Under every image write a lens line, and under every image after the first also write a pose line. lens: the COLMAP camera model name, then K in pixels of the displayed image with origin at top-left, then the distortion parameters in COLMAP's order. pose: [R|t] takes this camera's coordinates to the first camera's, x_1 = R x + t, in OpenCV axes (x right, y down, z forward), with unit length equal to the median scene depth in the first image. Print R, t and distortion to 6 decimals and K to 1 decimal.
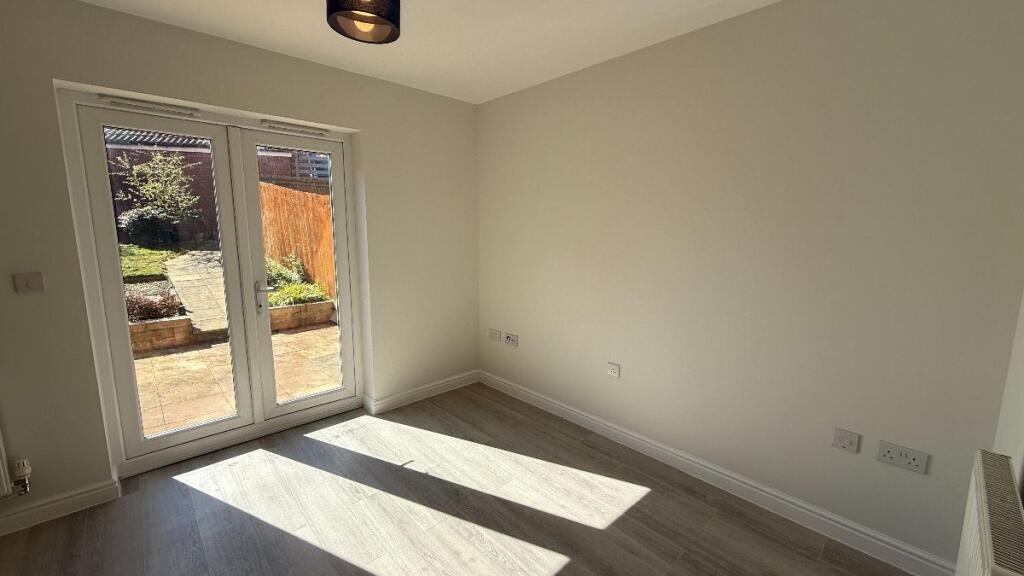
lens RADIAL K [[406.2, 0, 507.0], [0, 406.2, 288.5], [0, 0, 1]] dist [-0.003632, -0.000354]
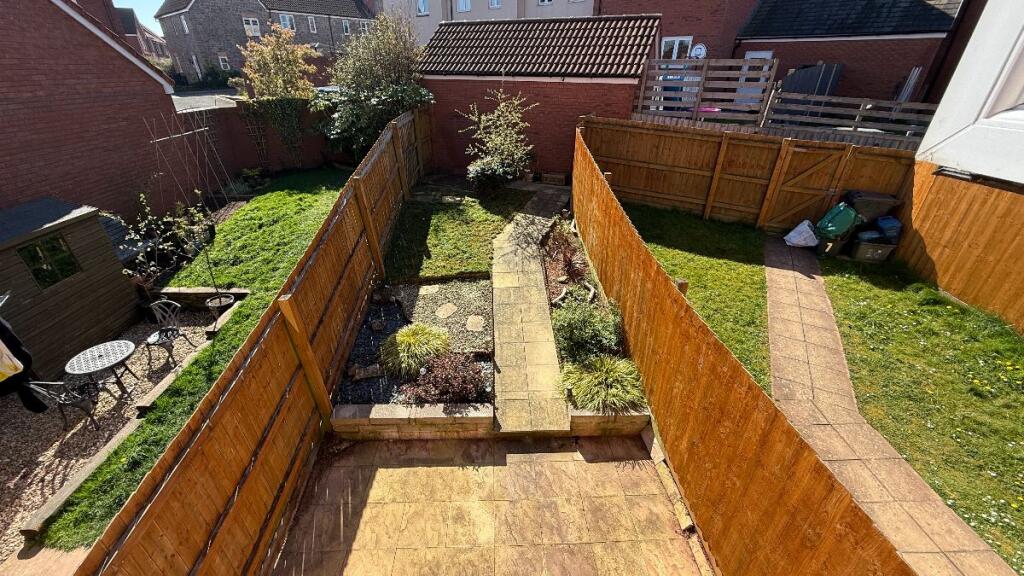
lens RADIAL K [[406.2, 0, 508.5], [0, 406.2, 291.6], [0, 0, 1]] dist [-0.003632, -0.000354]
pose [[0.752746, 0.315691, -0.577678, -0.339213], [-0.099566, 0.922017, 0.374127, -0.515764], [0.650738, -0.224106, 0.725477, 0.452302]]
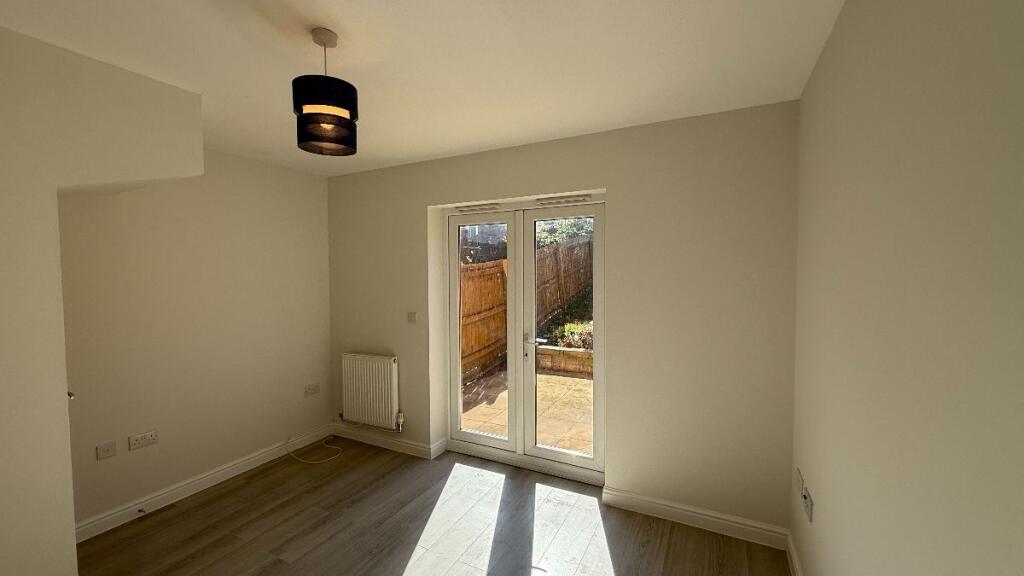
lens RADIAL K [[406.2, 0, 506.7], [0, 406.2, 286.1], [0, 0, 1]] dist [-0.003632, -0.000354]
pose [[0.338224, 0.027030, -0.940677, 0.239756], [-0.134419, 0.990726, -0.019863, -0.061614], [0.931416, 0.133163, 0.338720, 0.262223]]
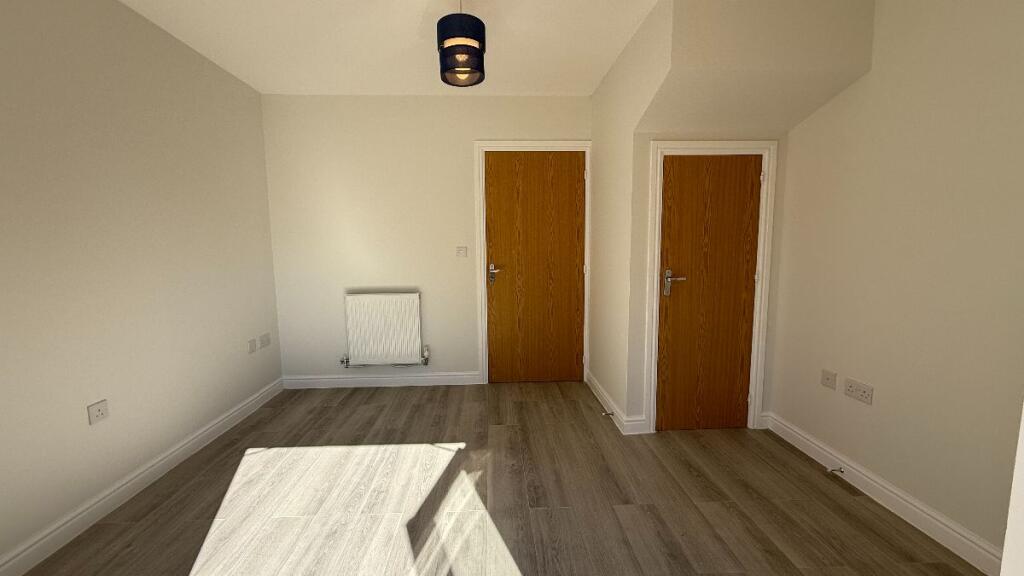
lens RADIAL K [[406.2, 0, 506.3], [0, 406.2, 286.4], [0, 0, 1]] dist [-0.003632, -0.000354]
pose [[-0.754603, -0.064982, 0.652956, -0.357533], [0.108839, 0.968906, 0.222207, -0.042878], [-0.647092, 0.238745, -0.724067, 0.509190]]
